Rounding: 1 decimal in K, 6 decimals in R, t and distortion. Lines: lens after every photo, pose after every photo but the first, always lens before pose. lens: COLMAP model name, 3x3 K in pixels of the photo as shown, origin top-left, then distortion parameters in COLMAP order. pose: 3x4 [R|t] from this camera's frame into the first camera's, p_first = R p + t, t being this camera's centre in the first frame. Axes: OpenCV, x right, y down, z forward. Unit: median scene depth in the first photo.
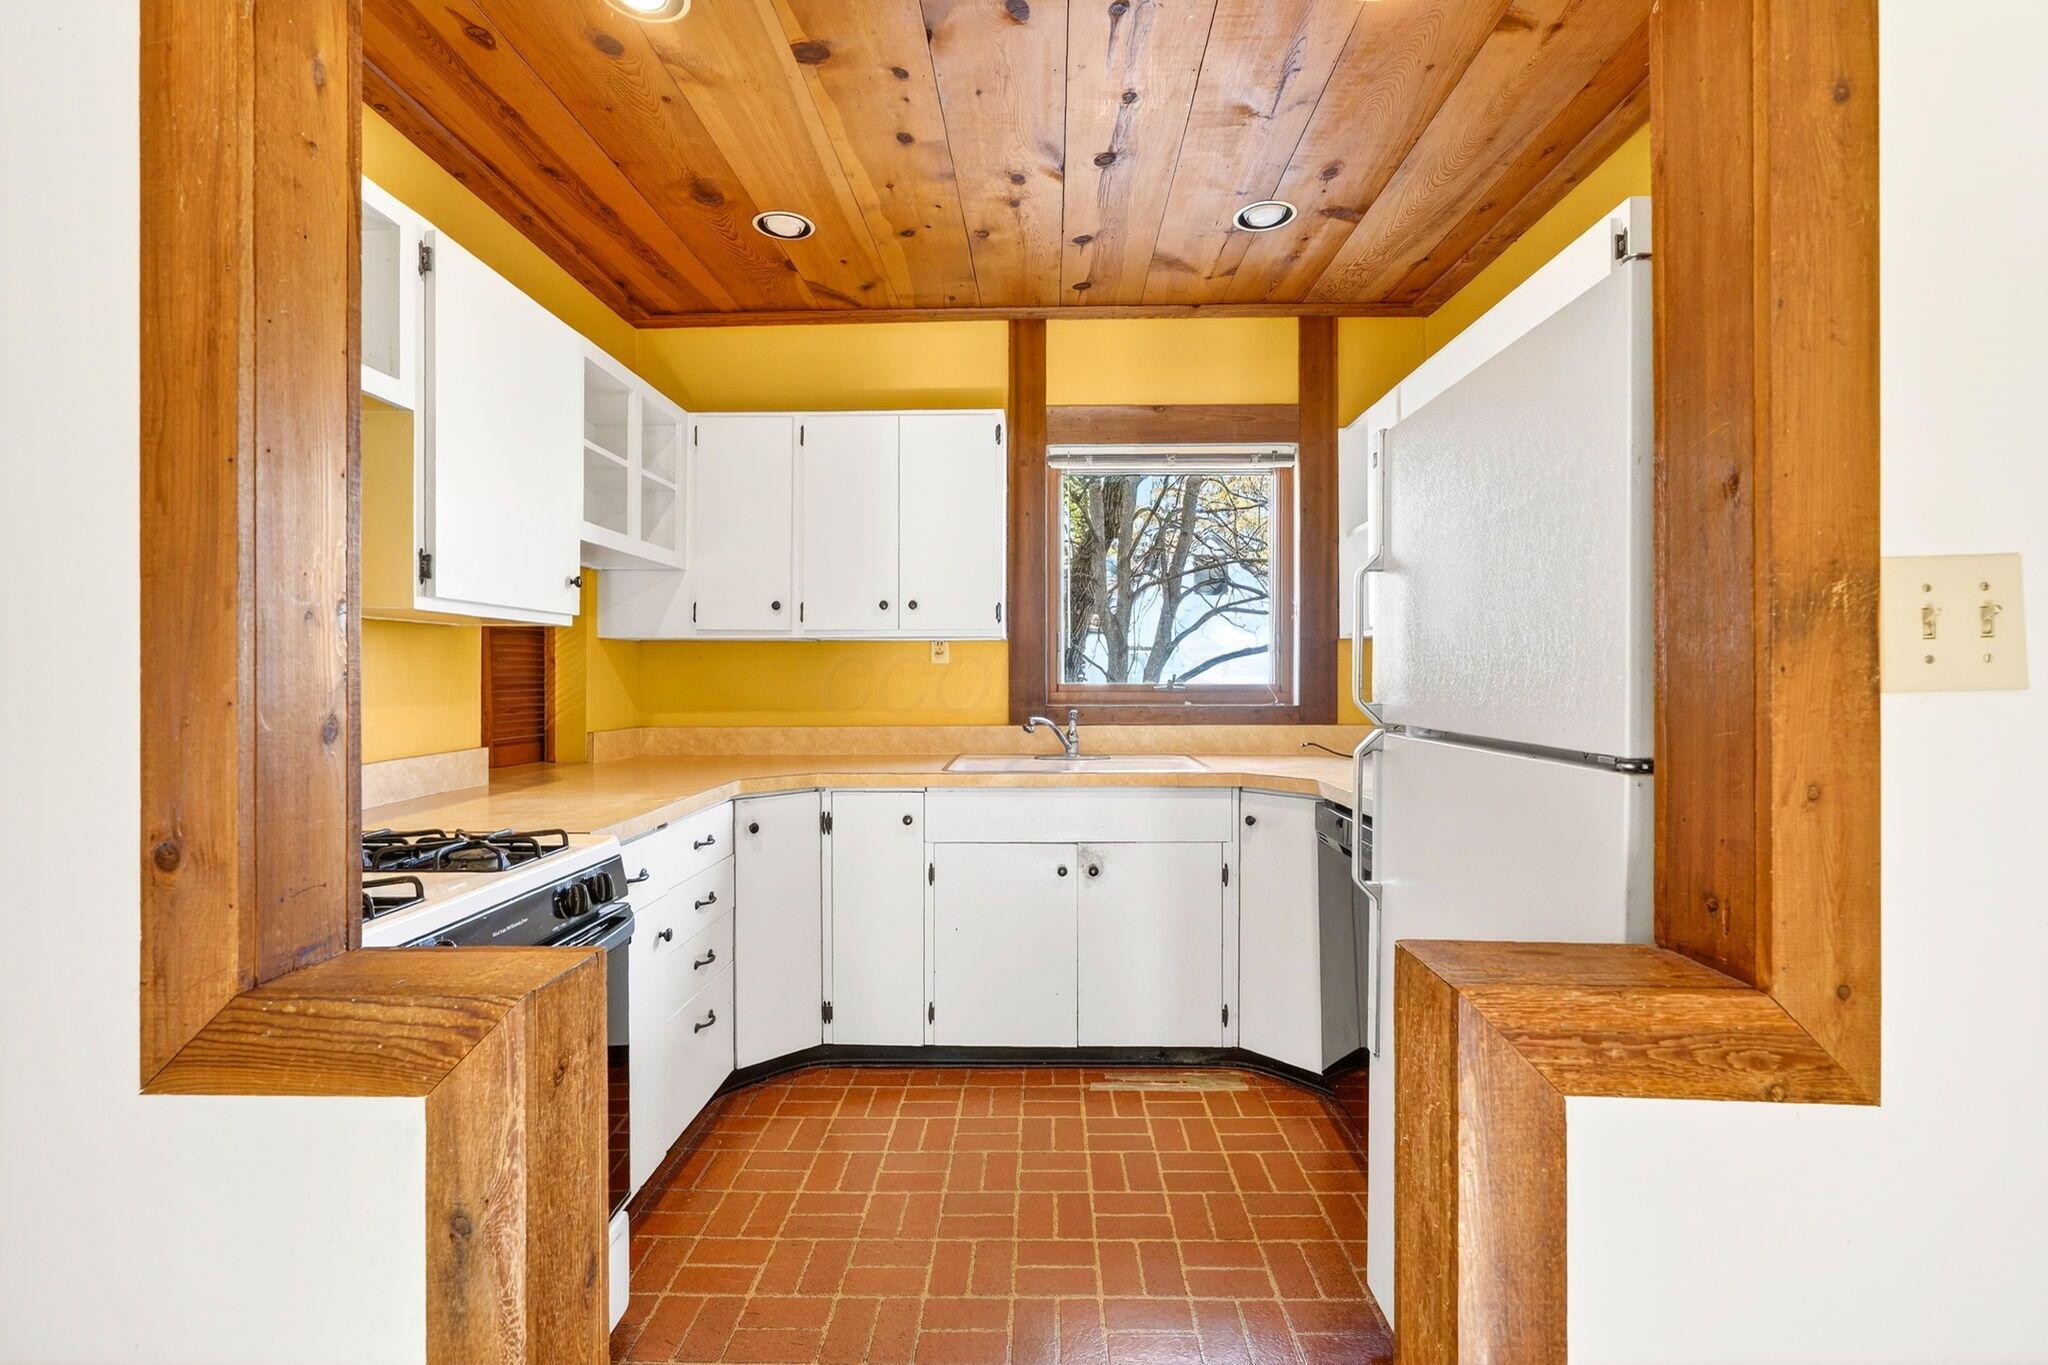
lens RADIAL K [[895.7, 0, 1018.6], [0, 895.7, 680.3], [0, 0, 1]] dist [-0.001393, 0.000224]
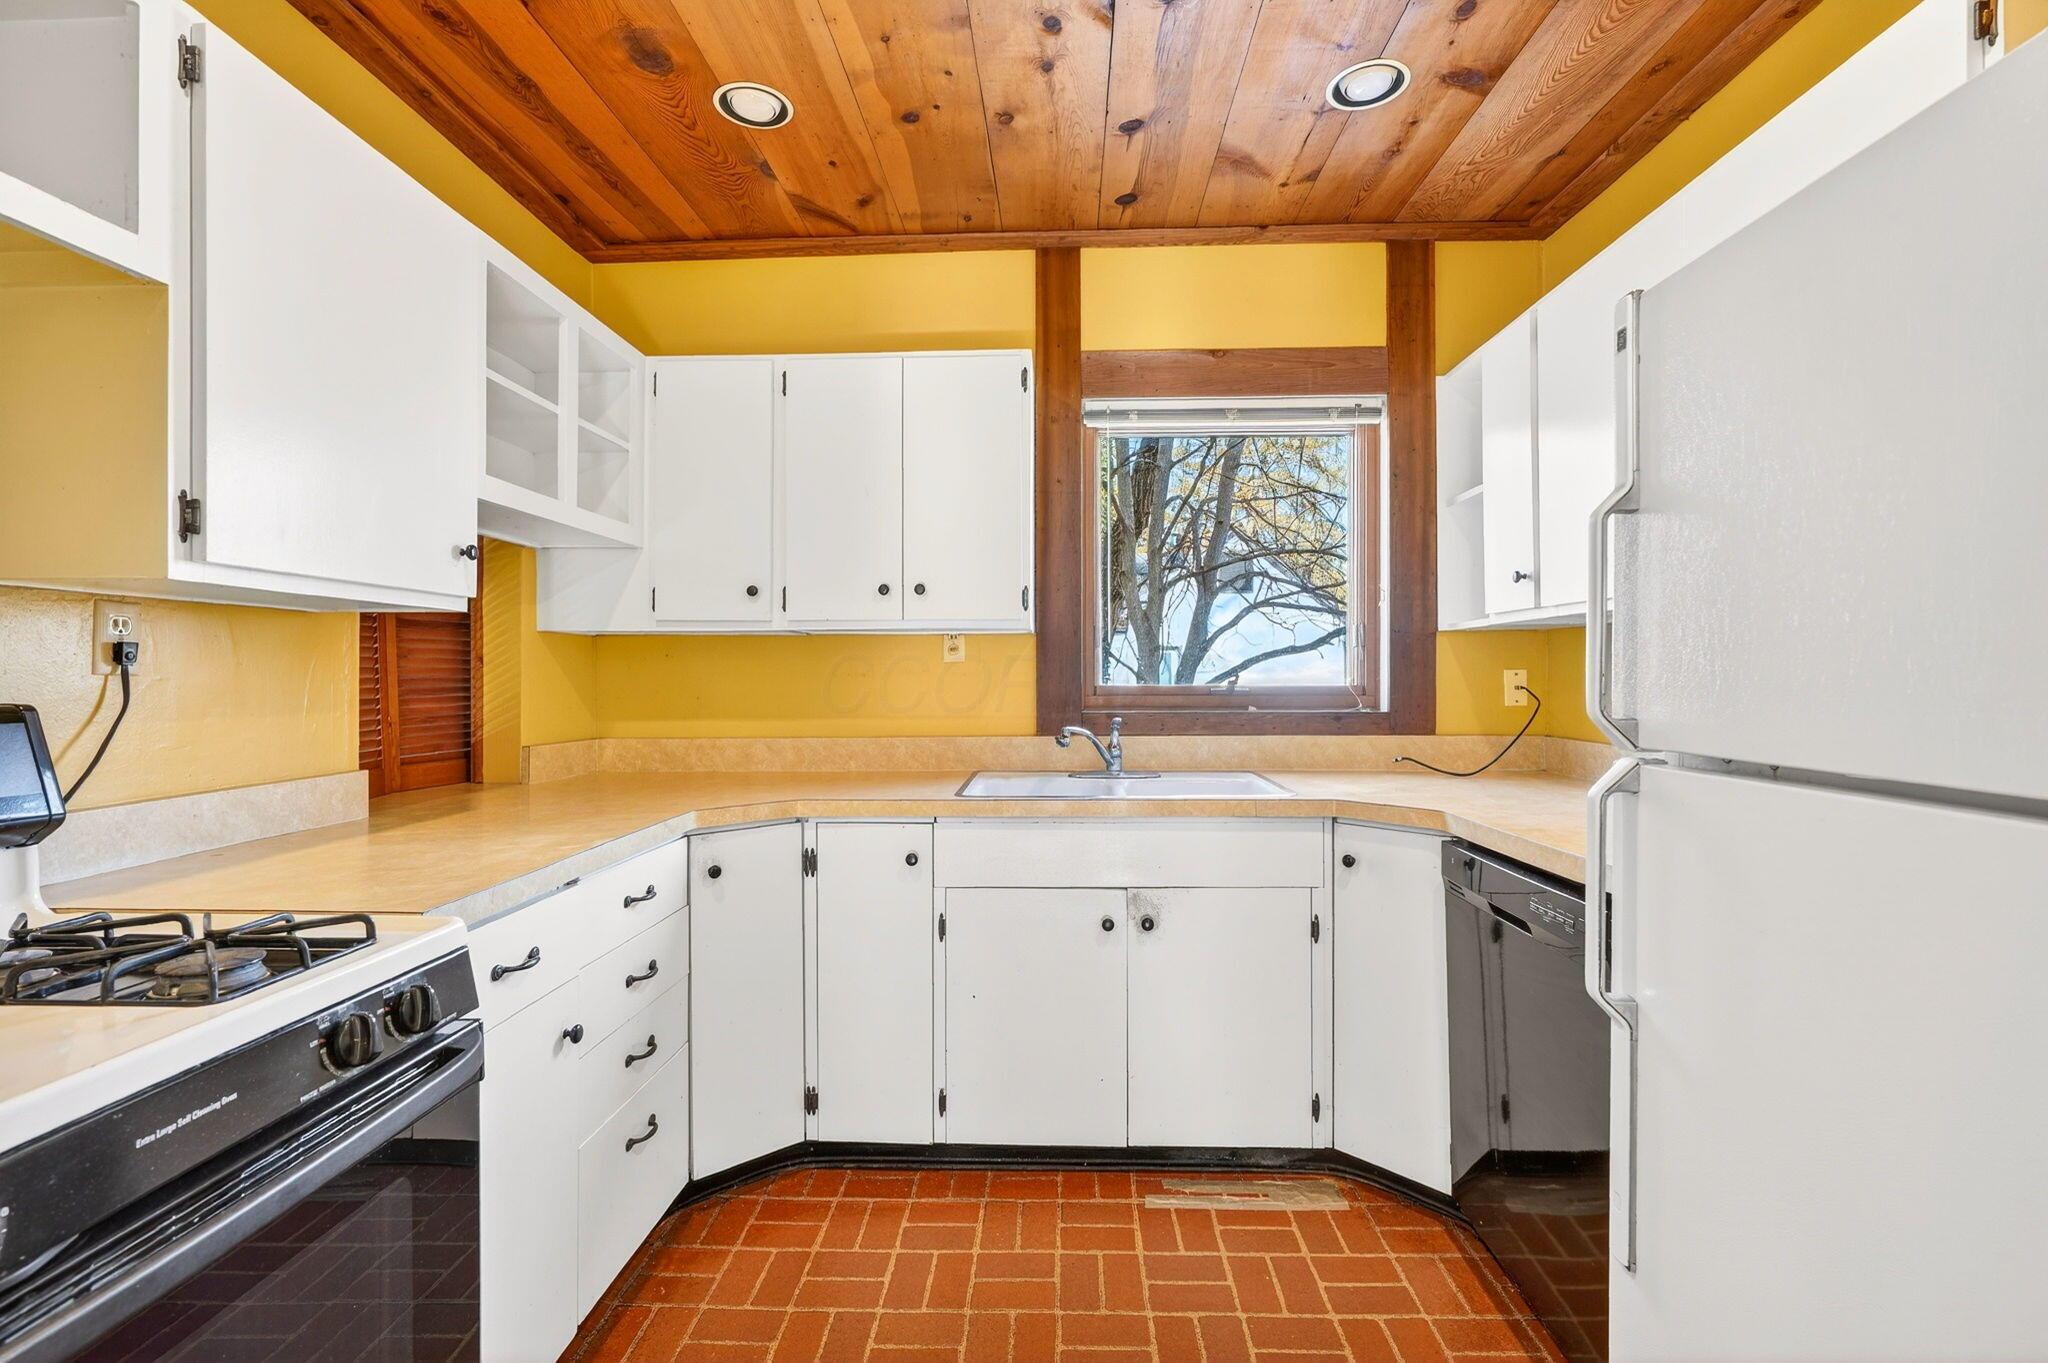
lens RADIAL K [[883.8, 0, 1029.2], [0, 883.8, 677.7], [0, 0, 1]] dist [0.000039, 0.000116]
pose [[0.999966, -0.001950, -0.008052, -0.013596], [0.001921, 0.999992, -0.003557, -0.000907], [0.008059, 0.003542, 0.999961, 0.218310]]
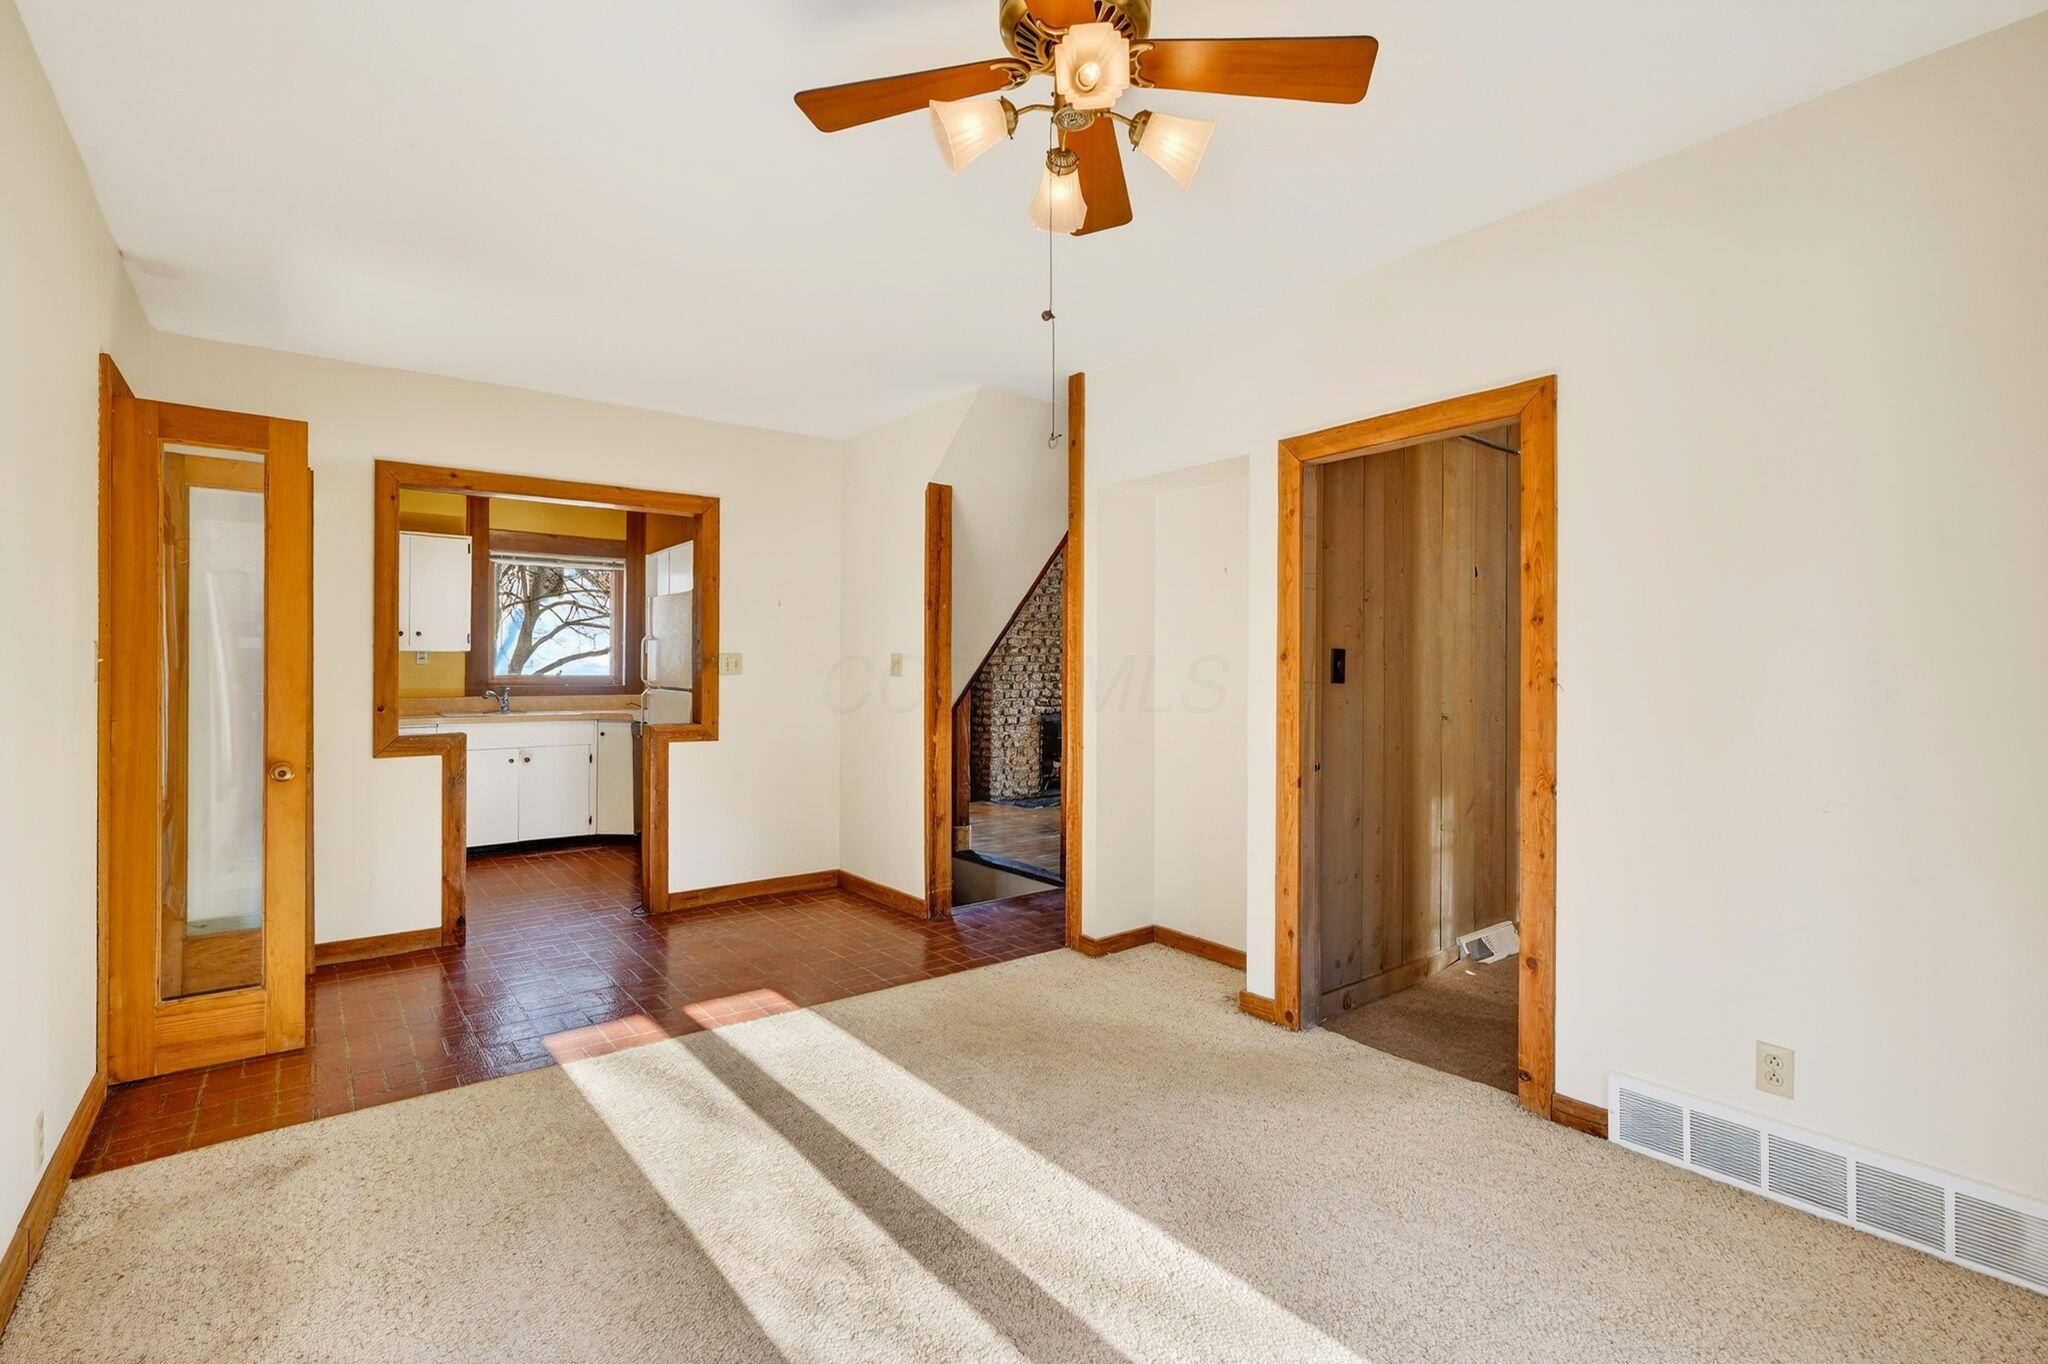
lens RADIAL K [[933.4, 0, 1016.3], [0, 933.4, 664.5], [0, 0, 1]] dist [-0.003288, 0.002971]
pose [[0.769887, 0.005634, 0.638155, -0.446922], [-0.000357, 0.999965, -0.008398, -0.001929], [-0.638180, 0.006238, 0.769862, -1.503573]]
